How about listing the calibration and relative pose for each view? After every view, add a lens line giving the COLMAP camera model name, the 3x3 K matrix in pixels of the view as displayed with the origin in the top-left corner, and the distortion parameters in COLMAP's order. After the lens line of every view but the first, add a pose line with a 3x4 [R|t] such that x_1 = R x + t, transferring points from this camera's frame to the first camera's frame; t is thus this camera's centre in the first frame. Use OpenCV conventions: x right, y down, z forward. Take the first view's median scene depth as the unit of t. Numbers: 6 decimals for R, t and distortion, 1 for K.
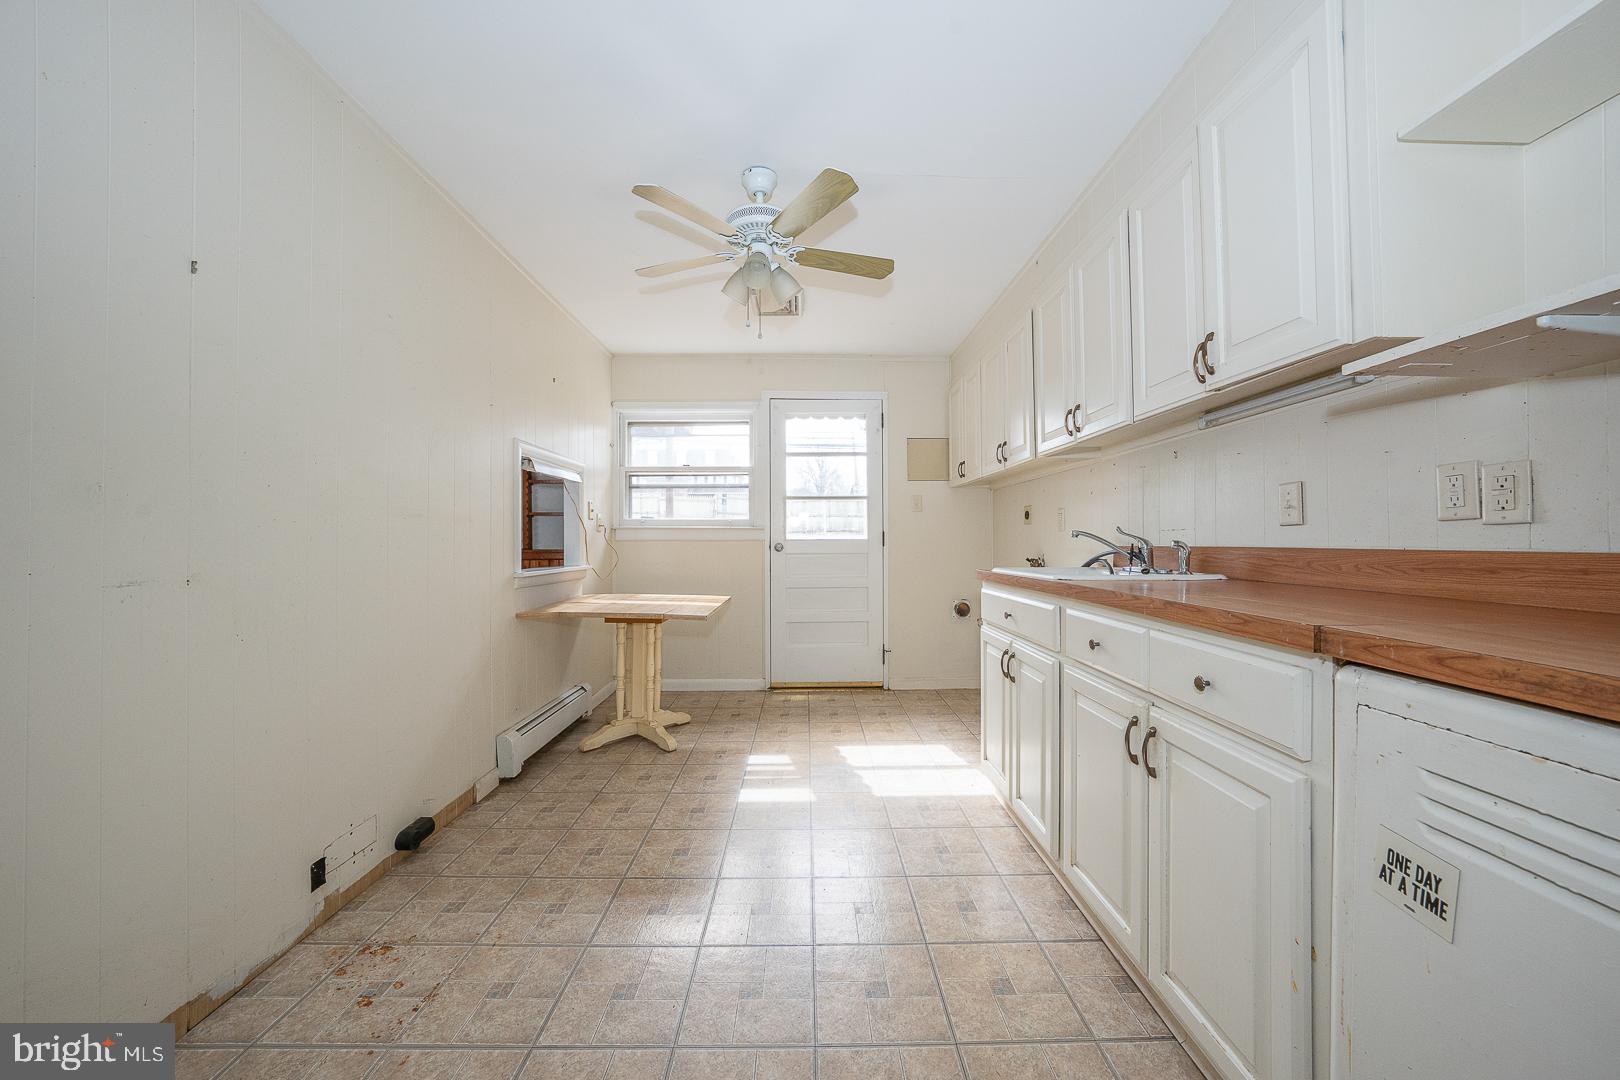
lens RADIAL K [[558.1, 0, 811.1], [0, 558.1, 534.1], [0, 0, 1]] dist [-0.029992, 0.006747]
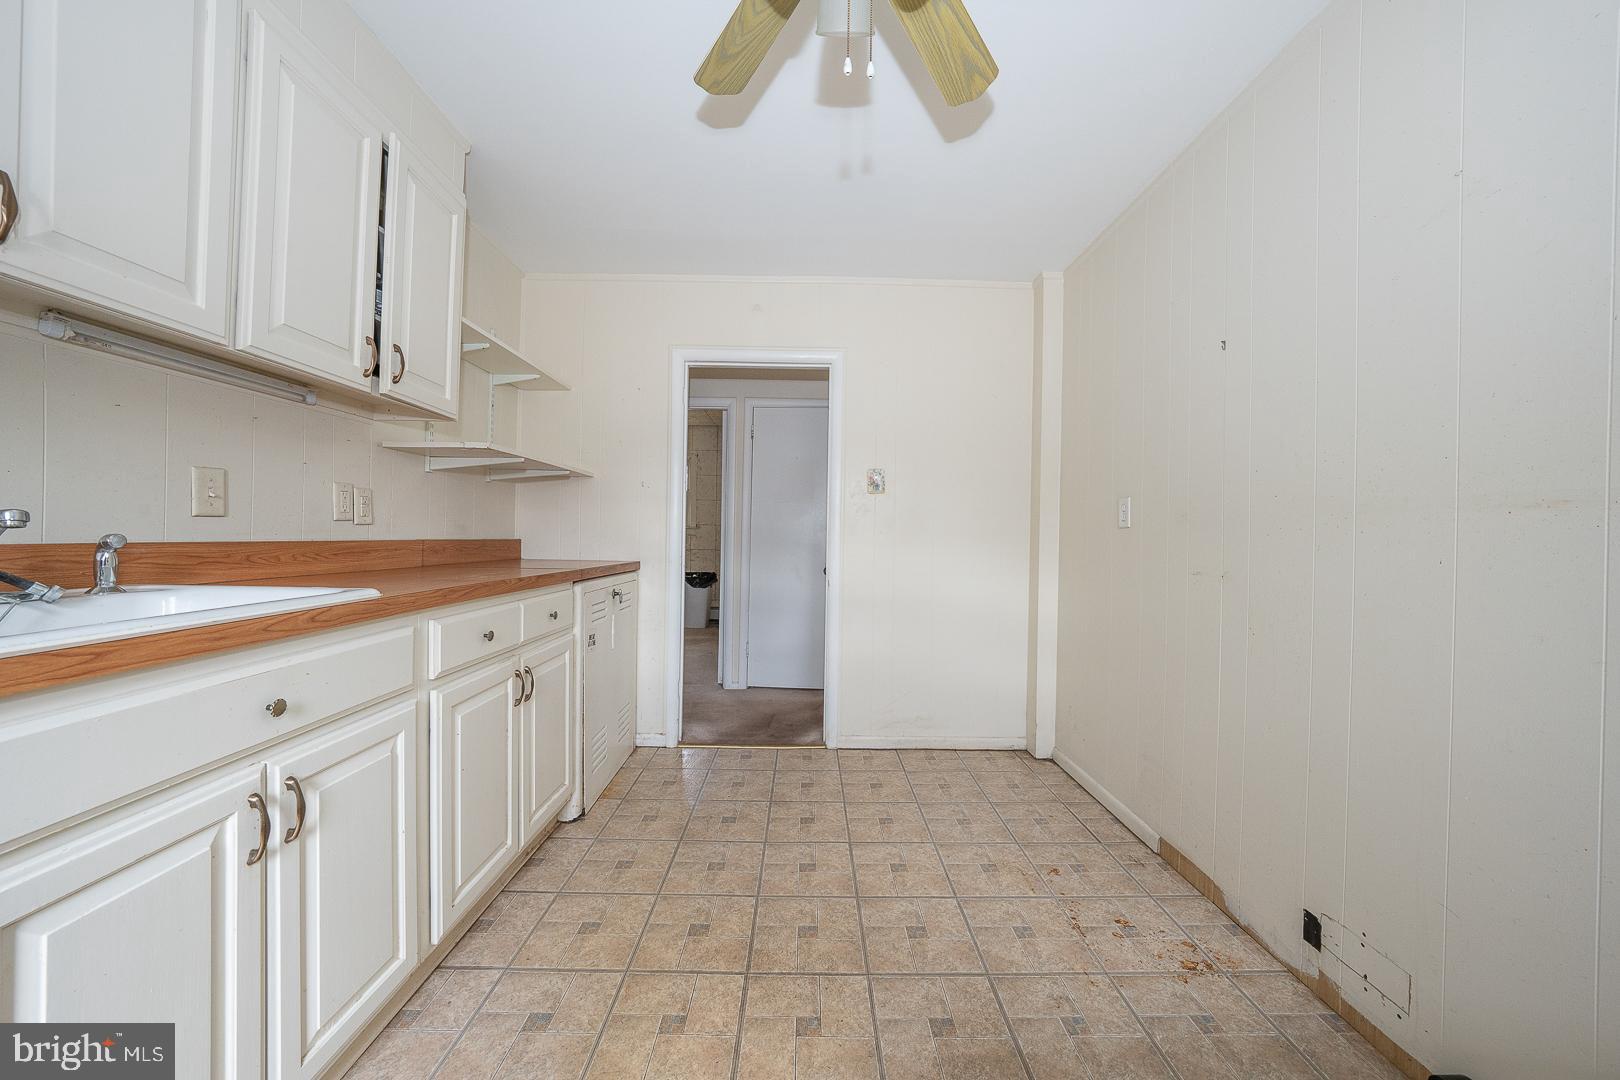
lens RADIAL K [[558.1, 0, 811.1], [0, 558.1, 534.1], [0, 0, 1]] dist [-0.029992, 0.006747]
pose [[-0.999904, -0.013730, 0.001698, -0.096757], [-0.013751, 0.999823, -0.012877, 0.010552], [-0.001521, -0.012899, -0.999916, 1.971207]]
